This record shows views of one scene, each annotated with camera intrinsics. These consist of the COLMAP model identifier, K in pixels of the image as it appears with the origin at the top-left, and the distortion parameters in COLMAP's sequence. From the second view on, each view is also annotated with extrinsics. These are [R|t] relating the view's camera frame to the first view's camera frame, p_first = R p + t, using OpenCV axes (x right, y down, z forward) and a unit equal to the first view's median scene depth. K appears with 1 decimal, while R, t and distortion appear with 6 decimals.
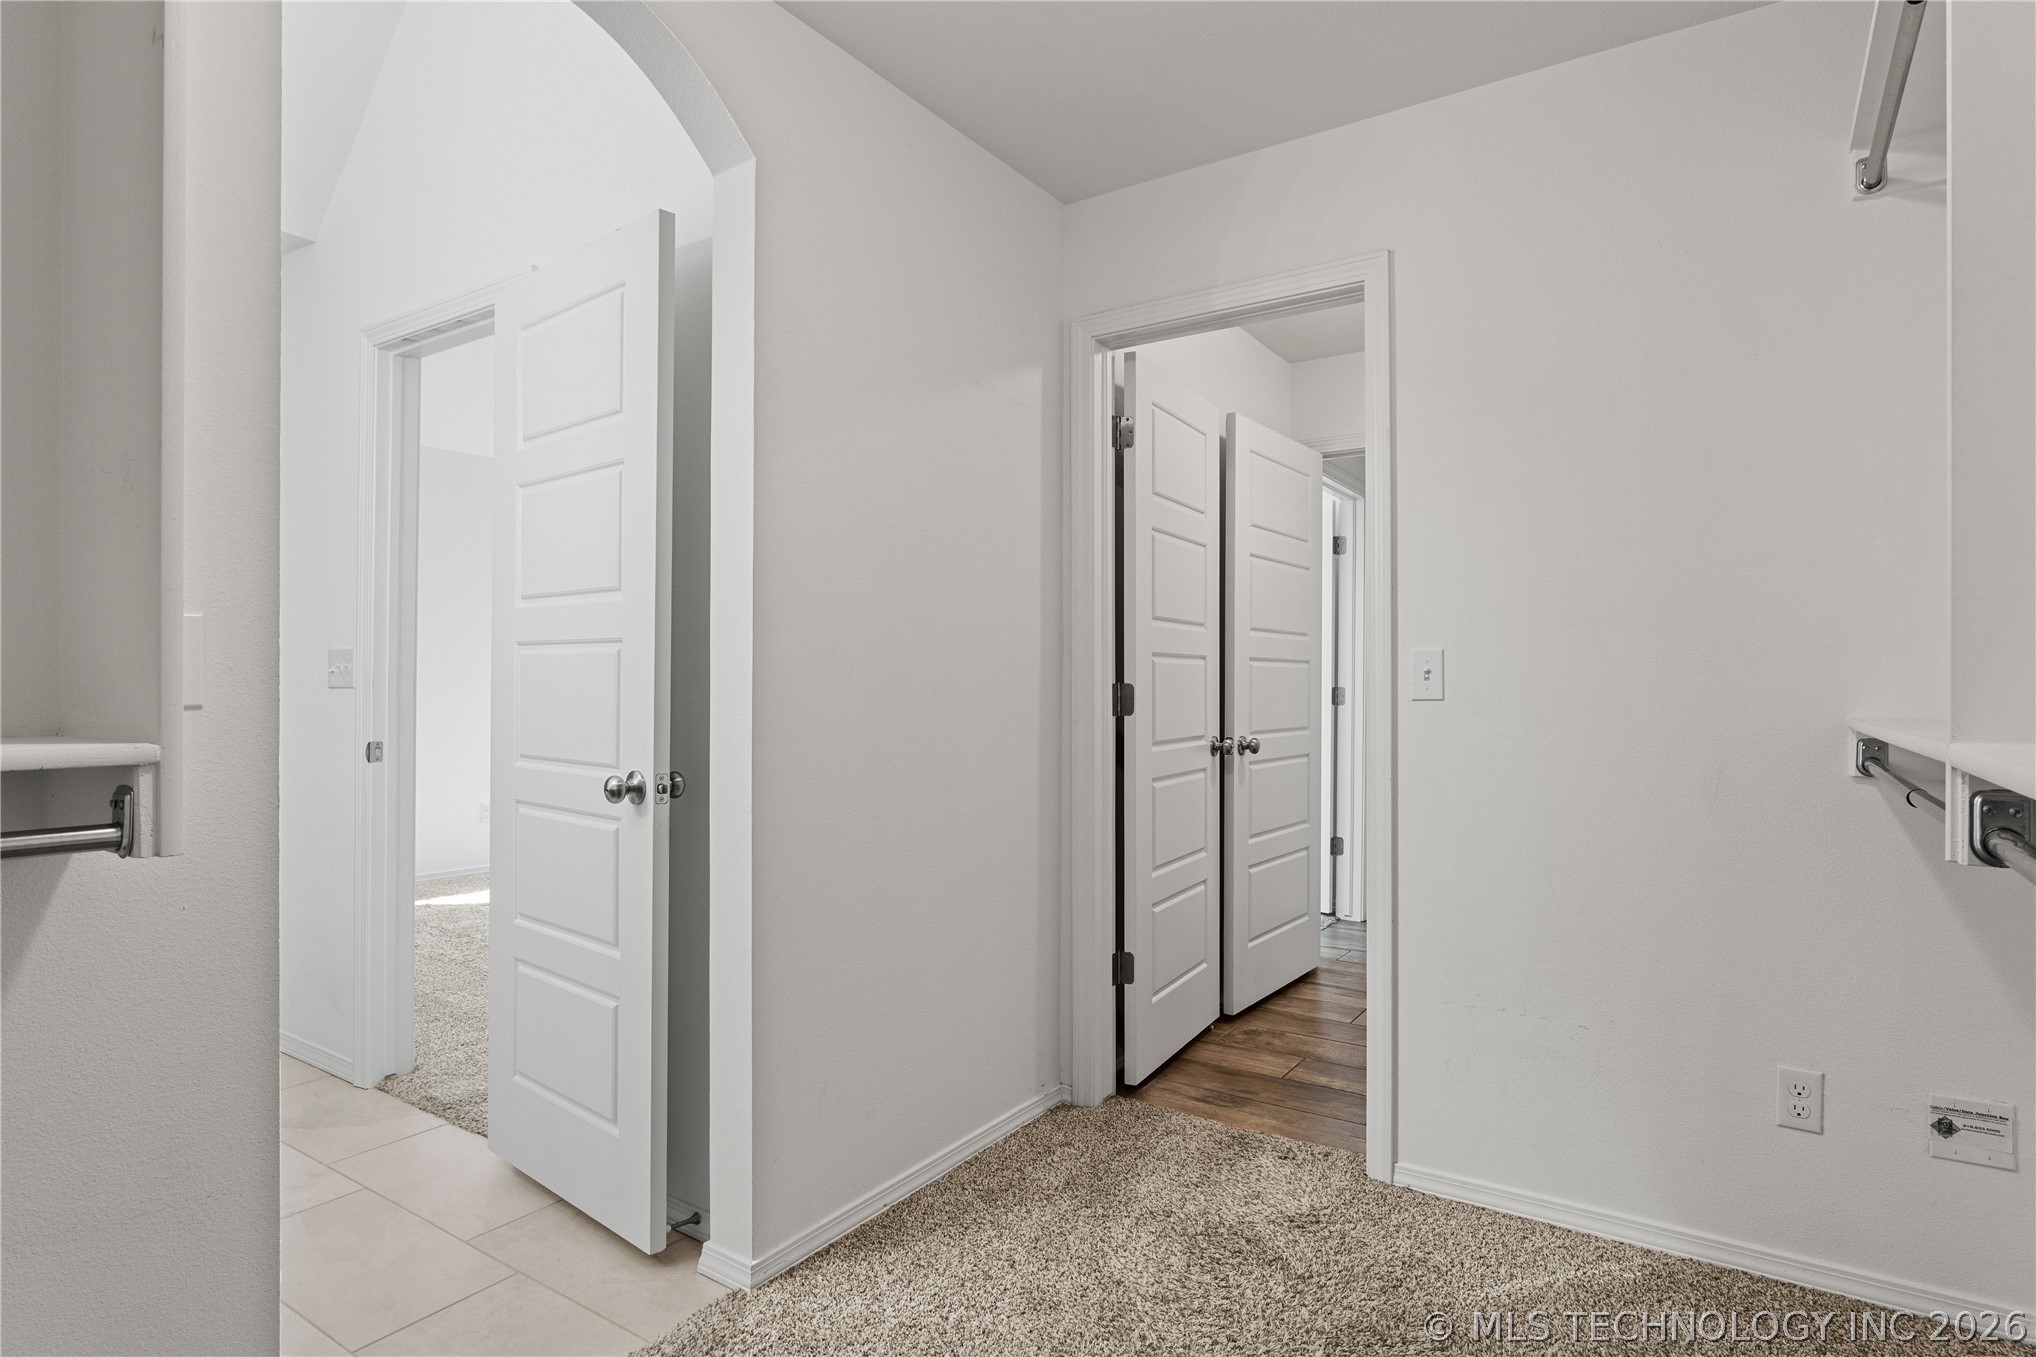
lens RADIAL K [[1078.6, 0, 1022.9], [0, 1078.6, 678.4], [0, 0, 1]] dist [-0.024889, 0.014122]
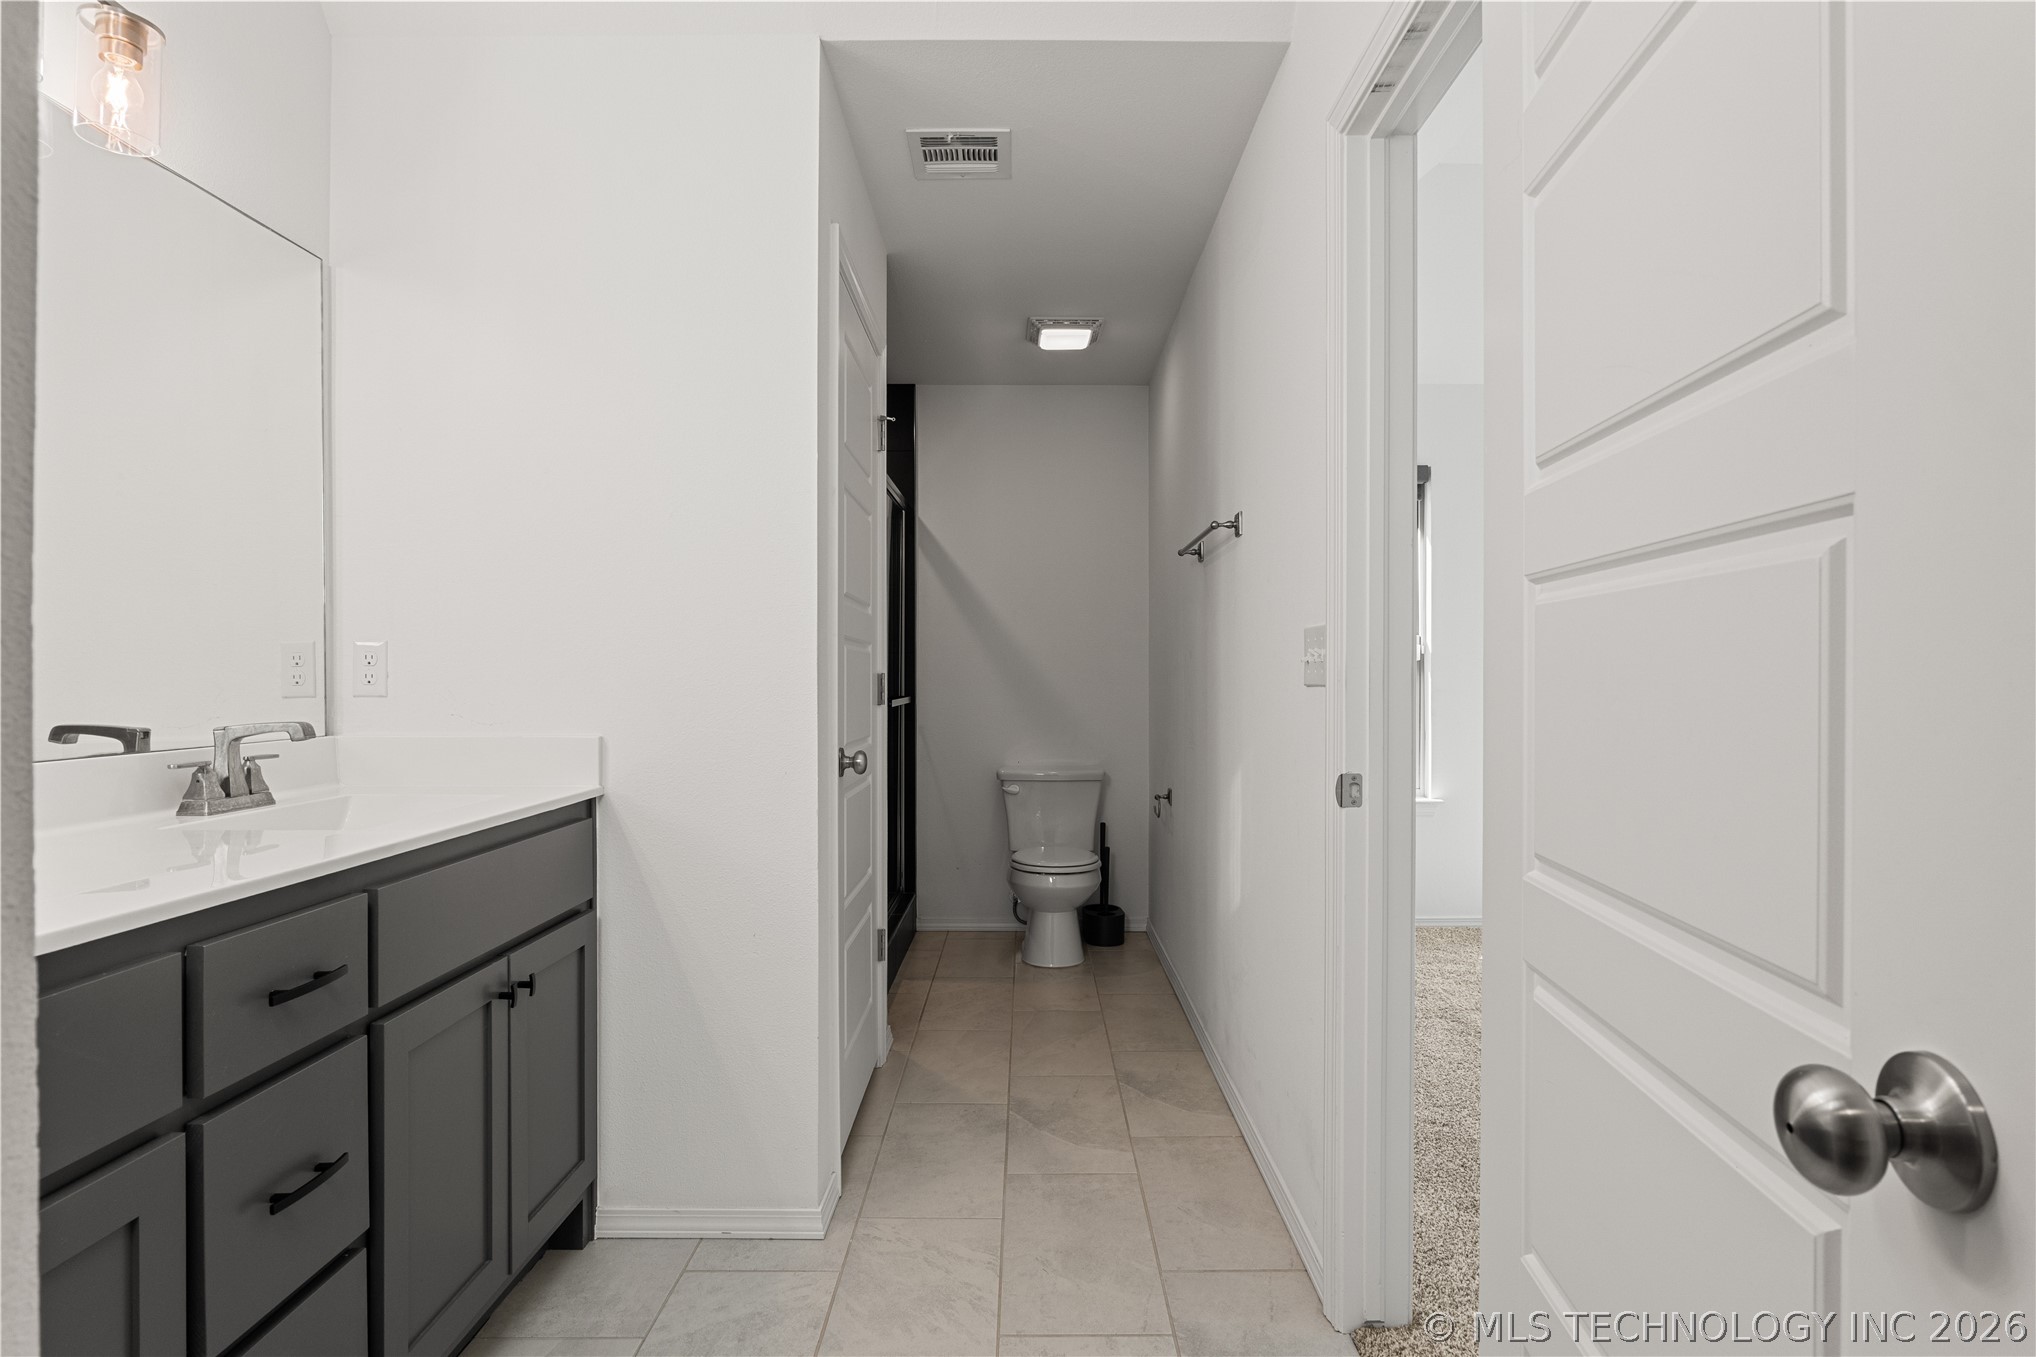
lens RADIAL K [[1078.6, 0, 1022.9], [0, 1078.6, 678.4], [0, 0, 1]] dist [-0.024889, 0.014122]
pose [[0.556320, -0.004382, -0.830957, -0.220602], [0.005477, 0.999984, -0.001607, 0.004853], [0.830950, -0.003657, 0.556335, 0.563198]]
